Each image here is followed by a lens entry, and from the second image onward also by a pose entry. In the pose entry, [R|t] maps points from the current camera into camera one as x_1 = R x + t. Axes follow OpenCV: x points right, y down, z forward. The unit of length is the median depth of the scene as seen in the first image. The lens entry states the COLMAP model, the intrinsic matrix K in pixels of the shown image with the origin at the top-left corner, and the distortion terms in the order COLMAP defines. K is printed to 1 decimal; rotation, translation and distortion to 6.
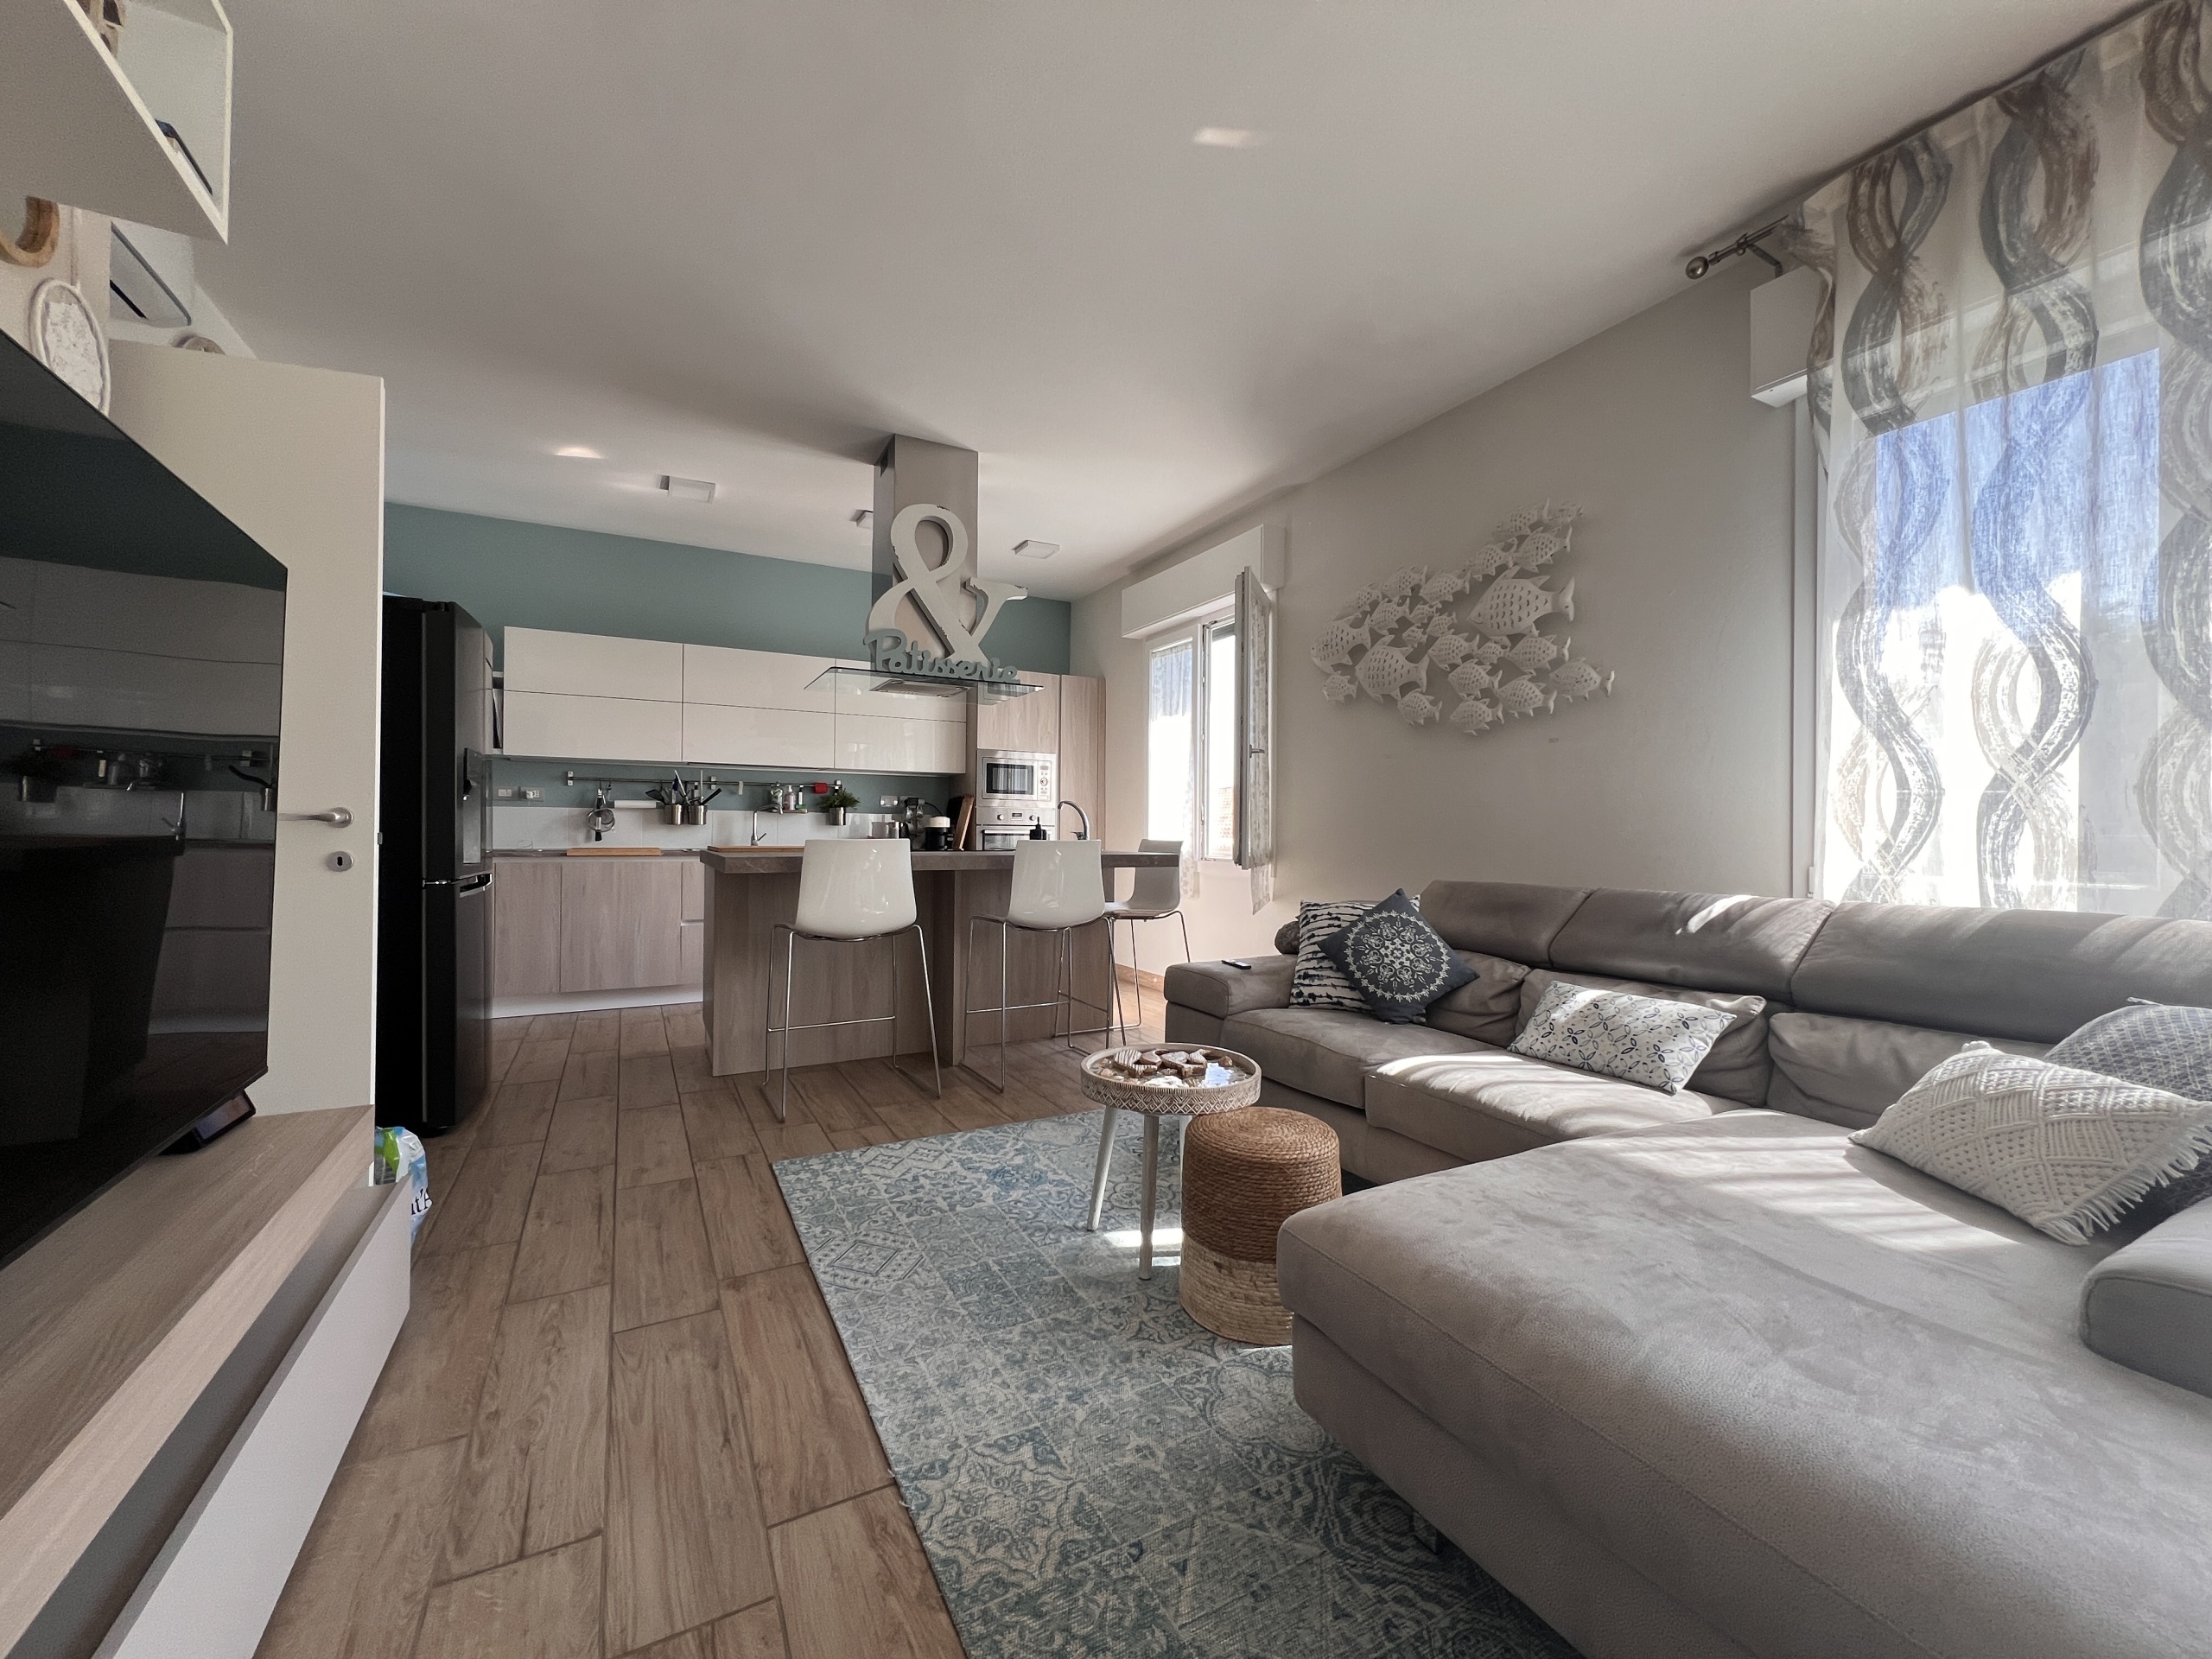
lens RADIAL K [[883.0, 0, 1109.7], [0, 883.0, 827.3], [0, 0, 1]] dist [-0.001085, 0.000556]
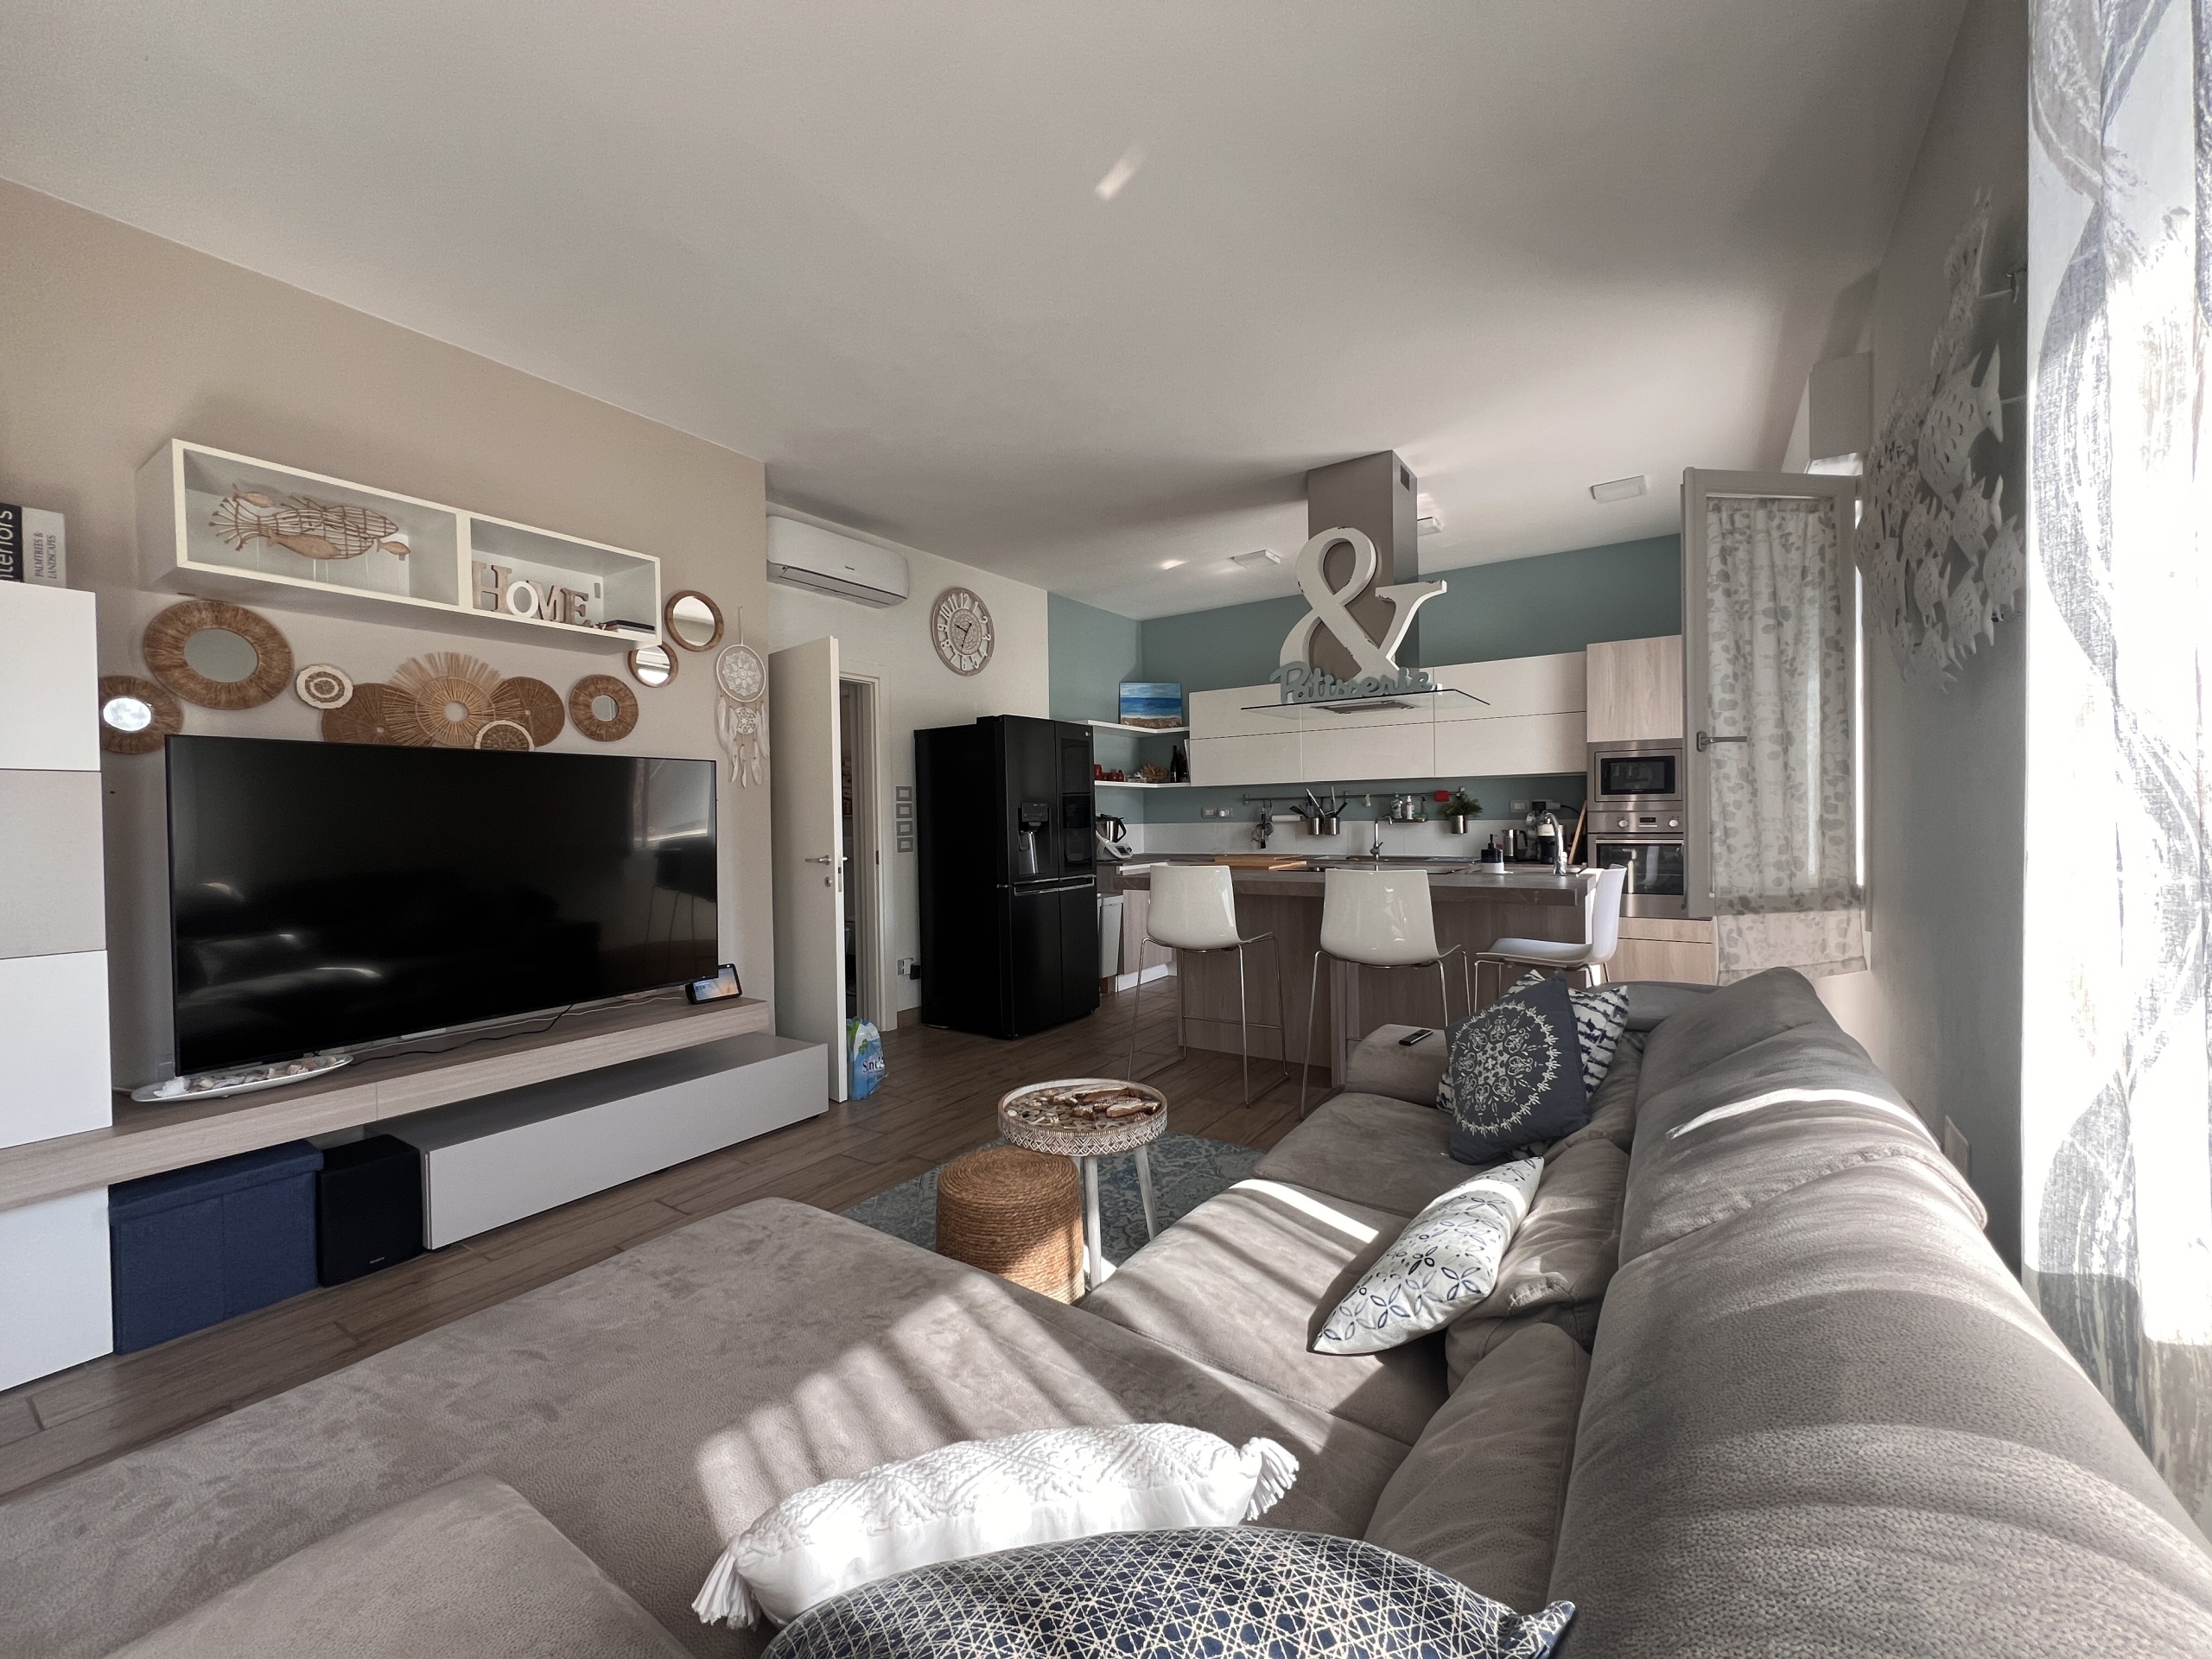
lens RADIAL K [[883.0, 0, 1108.1], [0, 883.0, 827.9], [0, 0, 1]] dist [-0.001085, 0.000556]
pose [[0.466700, -0.005367, -0.884400, 0.441268], [0.026019, 0.999632, 0.007664, -0.030323], [0.884033, -0.026587, 0.466668, 0.229558]]
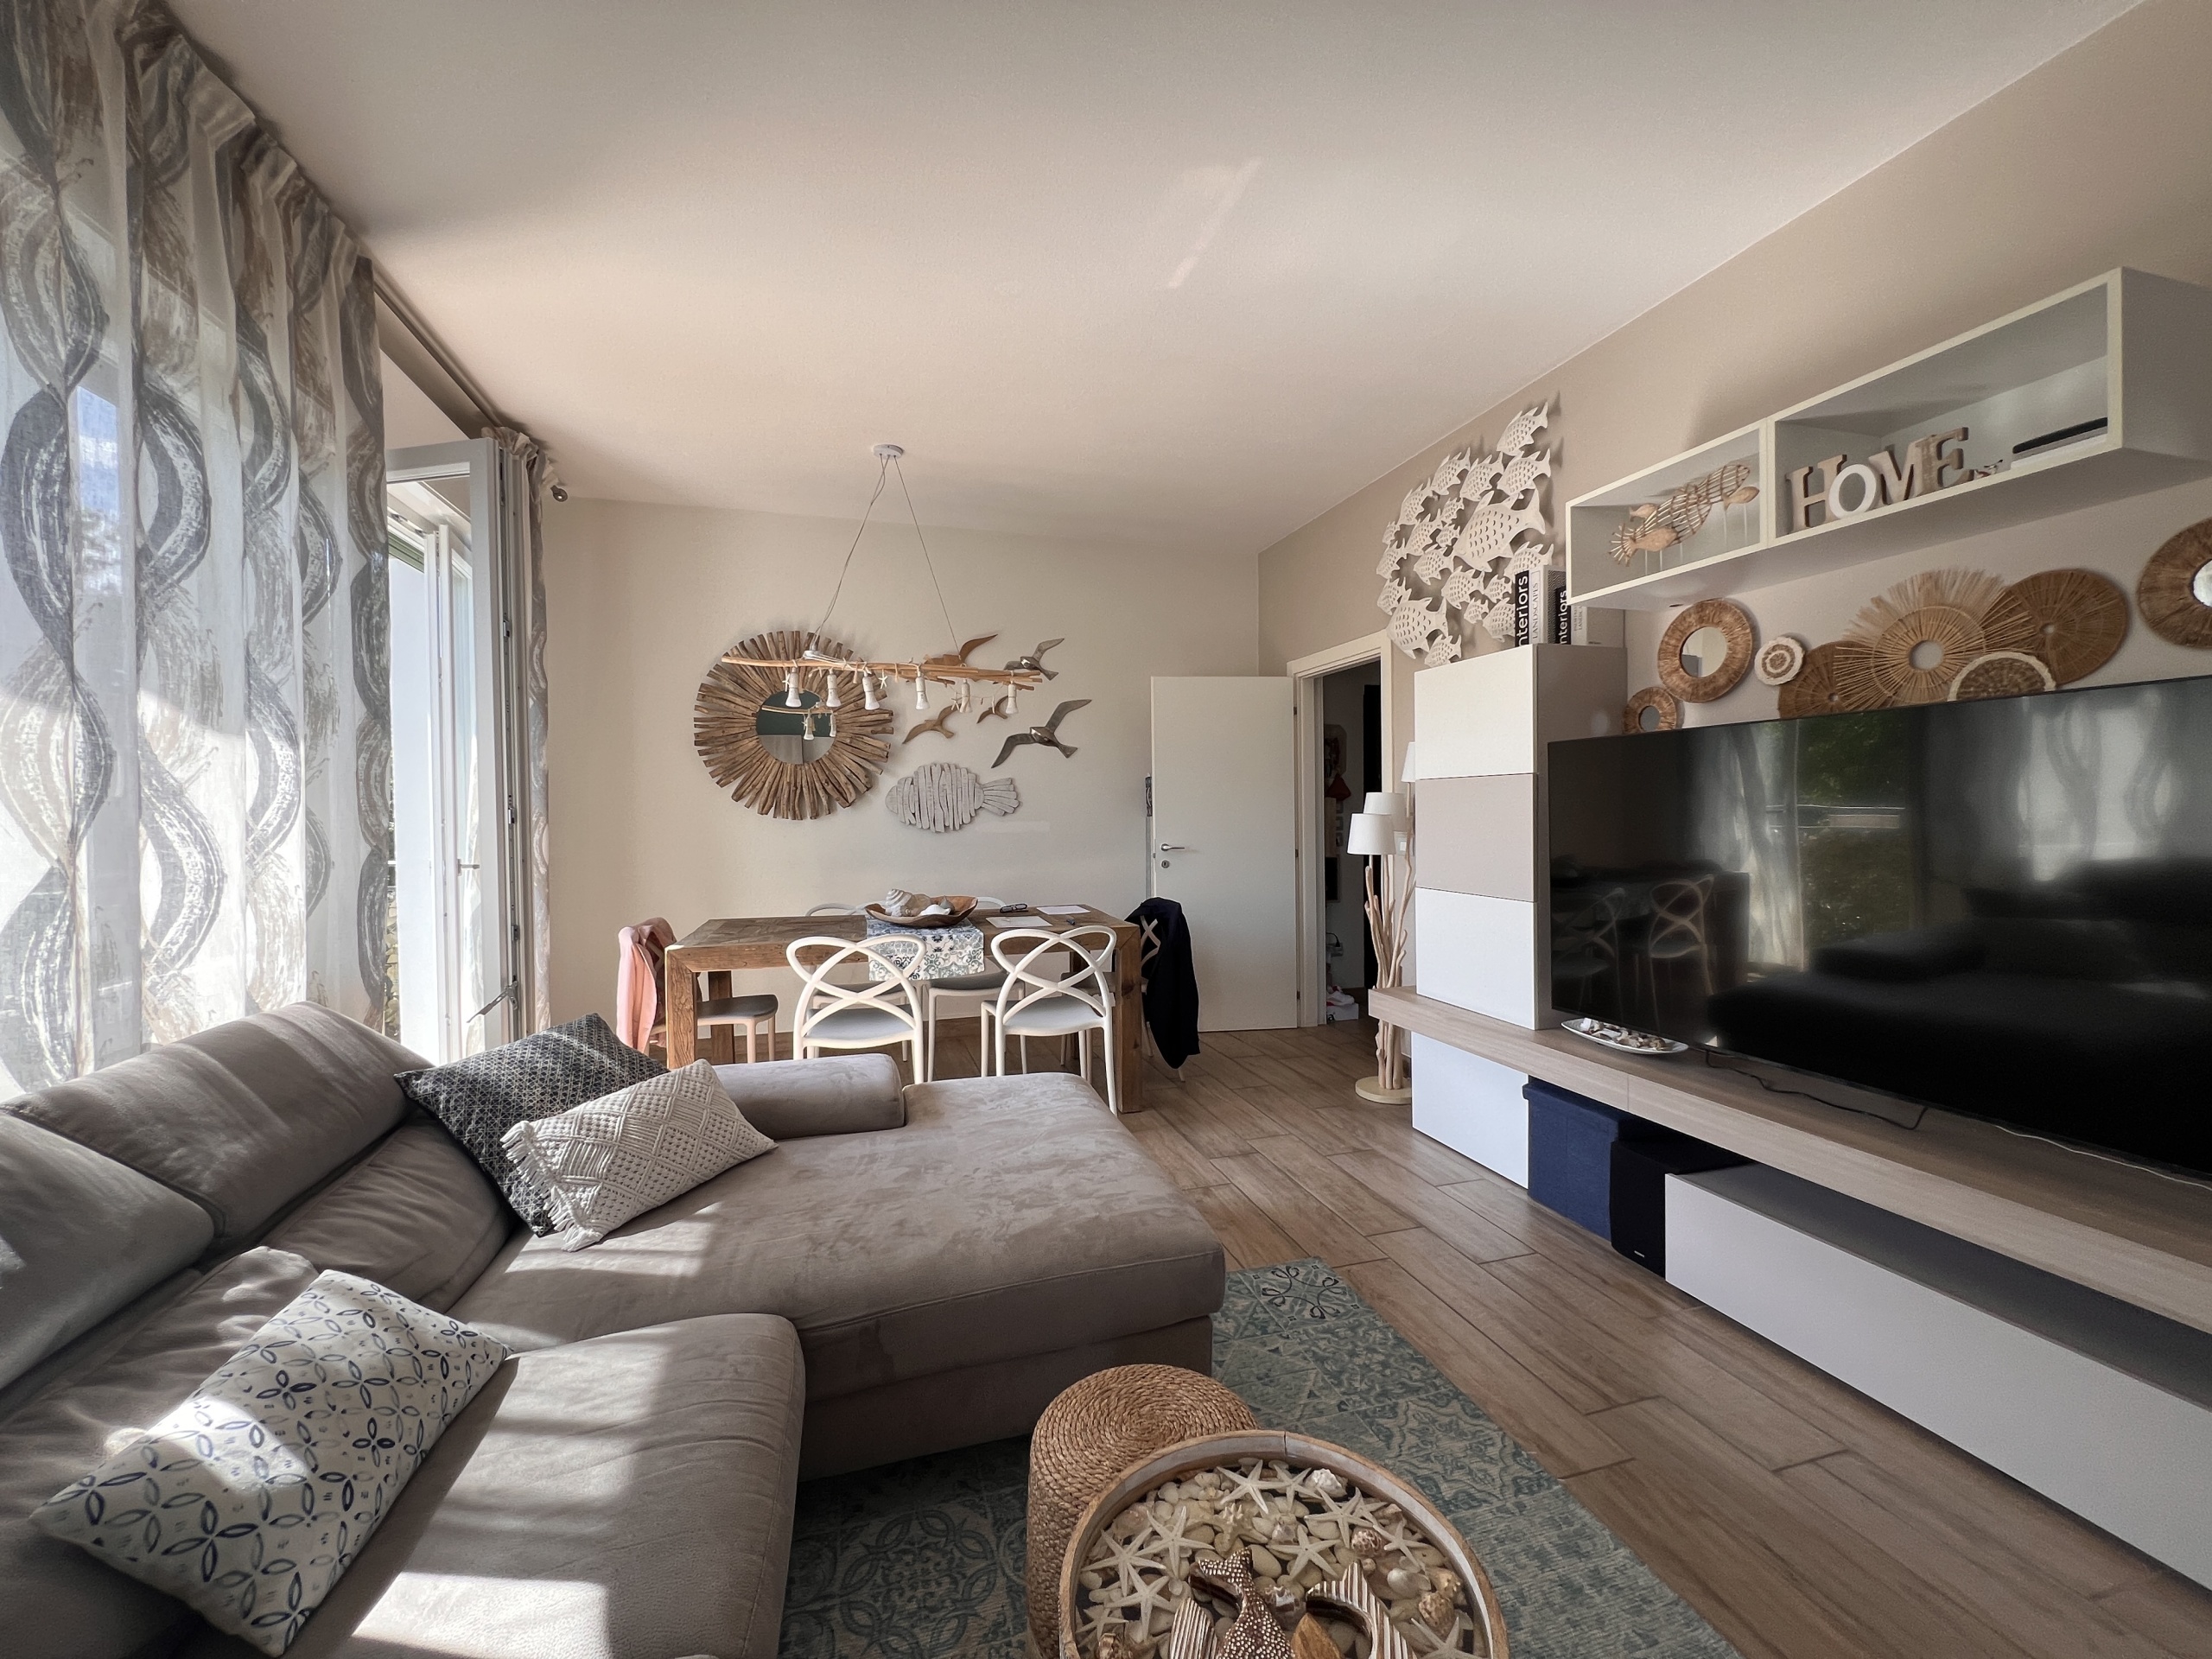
lens RADIAL K [[883.0, 0, 1106.2], [0, 883.0, 828.5], [0, 0, 1]] dist [-0.001085, 0.000556]
pose [[-0.978424, 0.000646, 0.206608, 0.026719], [0.003667, 0.999892, 0.014236, -0.039024], [-0.206577, 0.014687, -0.978320, 0.604079]]
